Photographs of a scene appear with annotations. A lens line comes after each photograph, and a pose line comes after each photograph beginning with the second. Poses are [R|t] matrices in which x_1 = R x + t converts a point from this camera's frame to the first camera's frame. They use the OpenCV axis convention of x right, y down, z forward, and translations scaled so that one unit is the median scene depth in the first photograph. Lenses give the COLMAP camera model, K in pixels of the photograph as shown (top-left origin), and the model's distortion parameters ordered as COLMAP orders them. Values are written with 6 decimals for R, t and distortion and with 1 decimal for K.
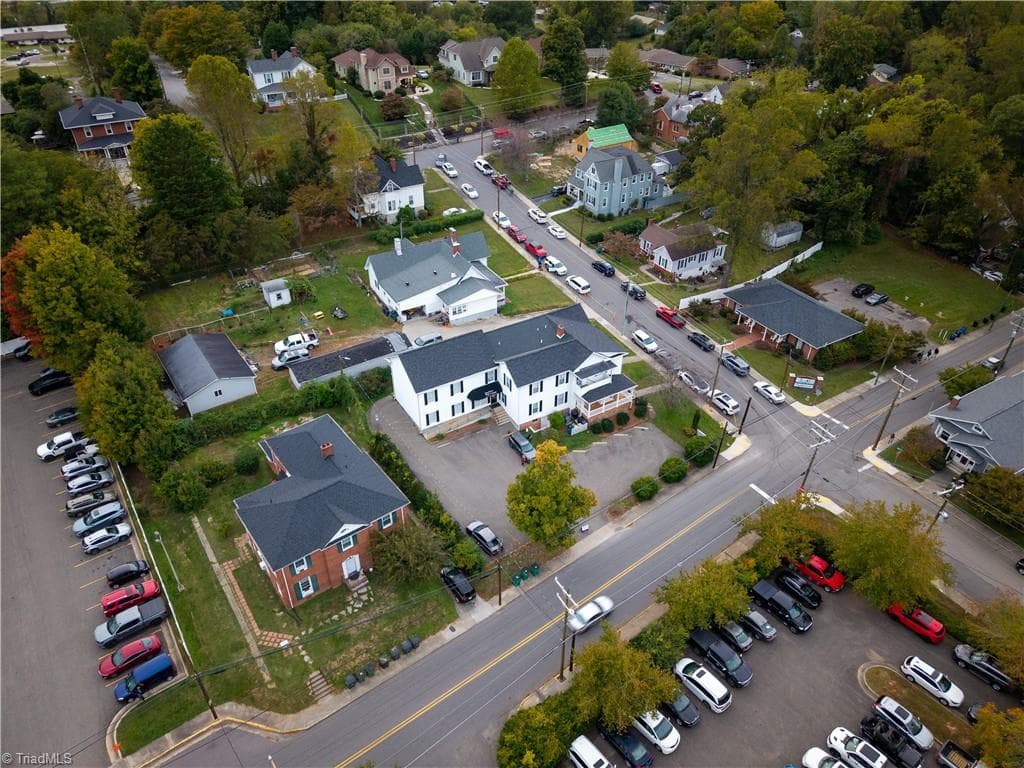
lens RADIAL K [[684.1, 0, 511.5], [0, 684.1, 385.6], [0, 0, 1]] dist [0.020855, -0.018480]
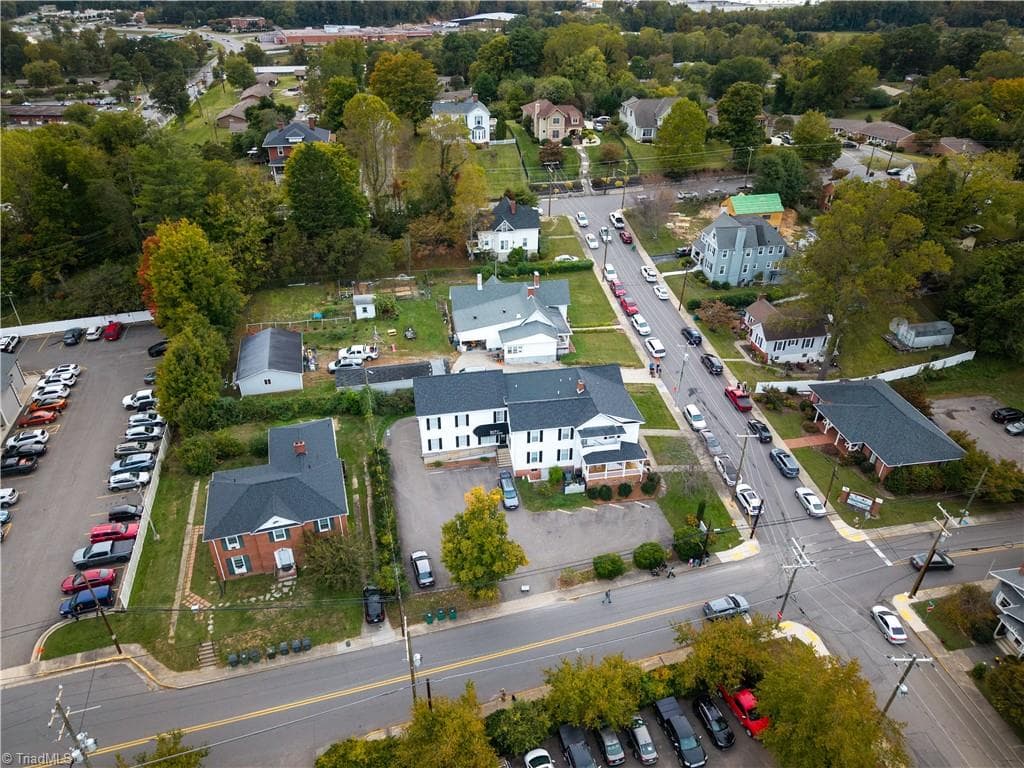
lens RADIAL K [[684.1, 0, 511.5], [0, 684.1, 385.6], [0, 0, 1]] dist [0.020855, -0.018480]
pose [[0.934892, 0.189901, -0.299859, 0.229162], [-0.209565, 0.977185, -0.034522, -0.022452], [0.286462, 0.095114, 0.953359, 0.035698]]
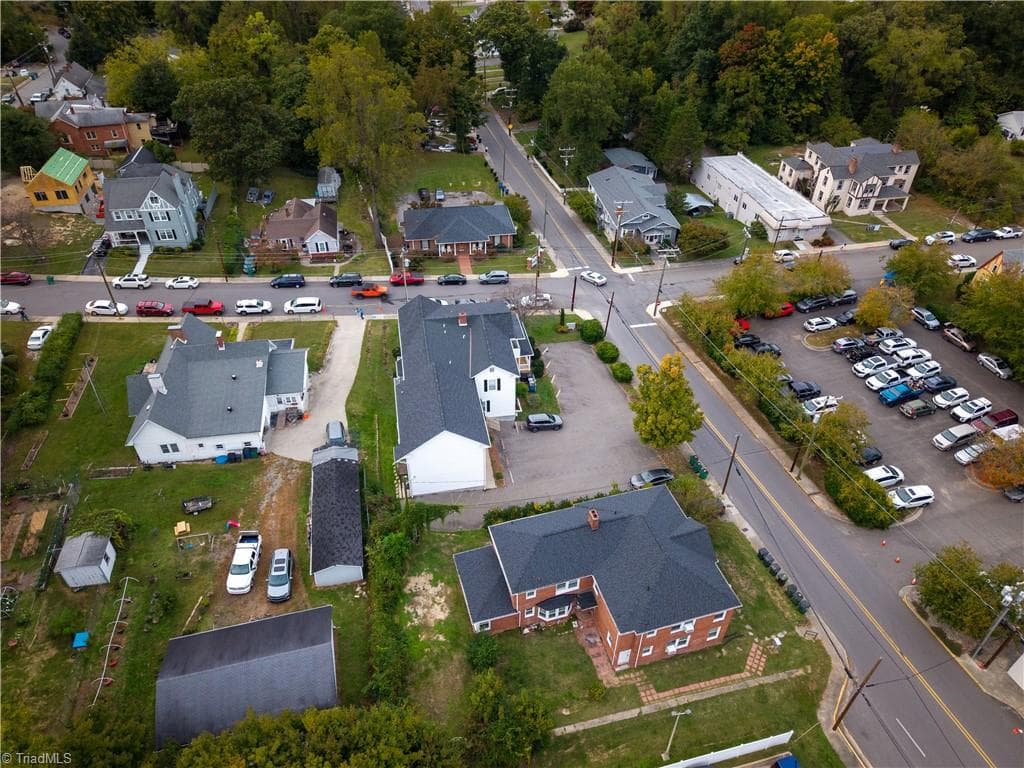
lens RADIAL K [[684.1, 0, 511.5], [0, 684.1, 385.6], [0, 0, 1]] dist [0.020855, -0.018480]
pose [[0.361478, -0.588589, 0.723116, -0.544964], [0.543653, 0.763129, 0.349393, -0.256331], [-0.757480, 0.266826, 0.595843, 0.342984]]
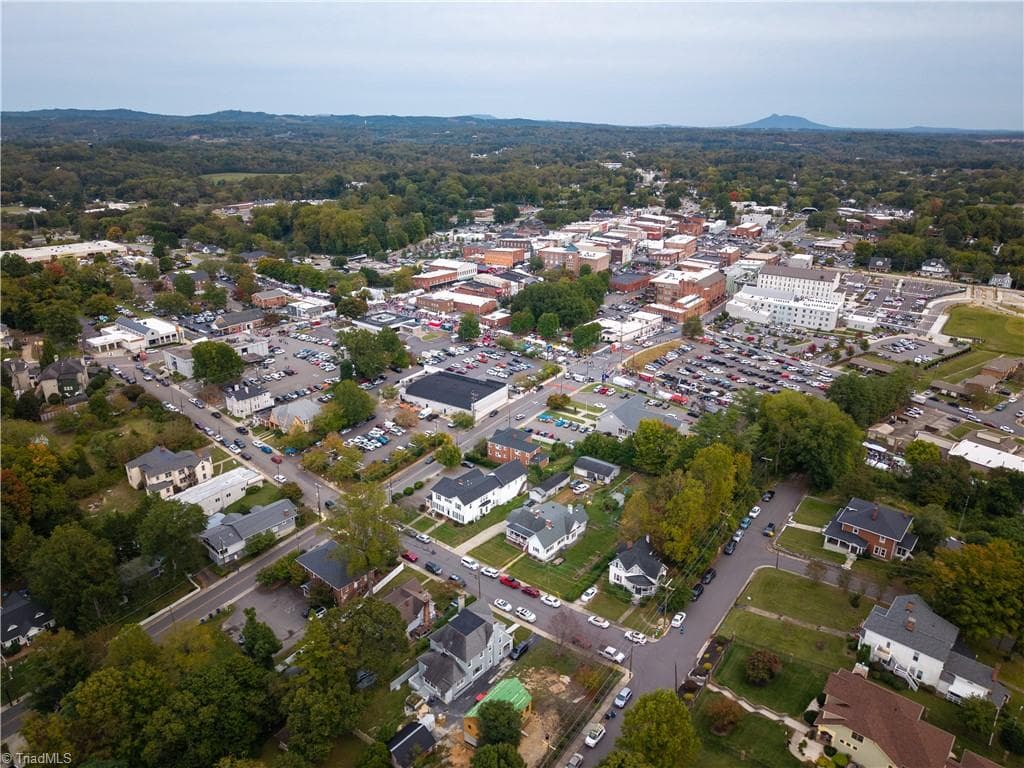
lens RADIAL K [[680.0, 0, 512.0], [0, 680.0, 384.0], [0, 0, 1]] dist [0.077632, -0.121734]
pose [[-0.947379, 0.103128, -0.303048, 0.473862], [-0.197126, 0.557951, 0.806121, -1.783507], [0.252220, 0.823441, -0.508262, 1.621462]]
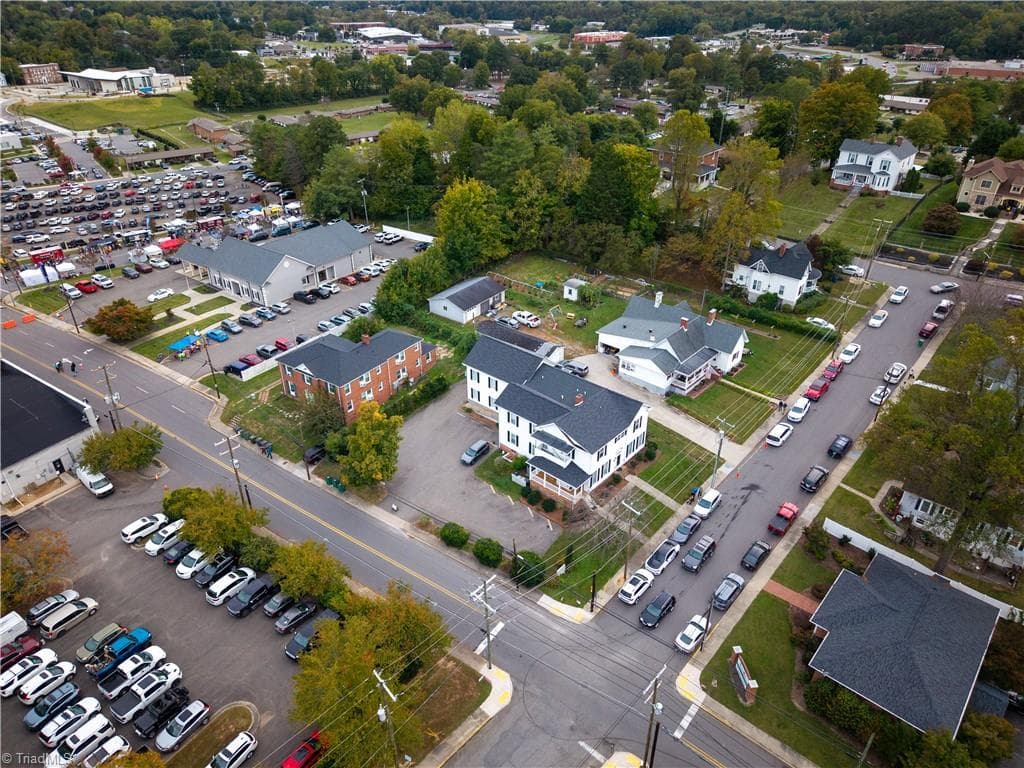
lens RADIAL K [[684.1, 0, 511.5], [0, 684.1, 385.6], [0, 0, 1]] dist [0.020855, -0.018480]
pose [[0.308211, 0.485647, -0.818018, 0.707782], [-0.559594, 0.787931, 0.256942, -0.249303], [0.769325, 0.378566, 0.514614, 0.344949]]
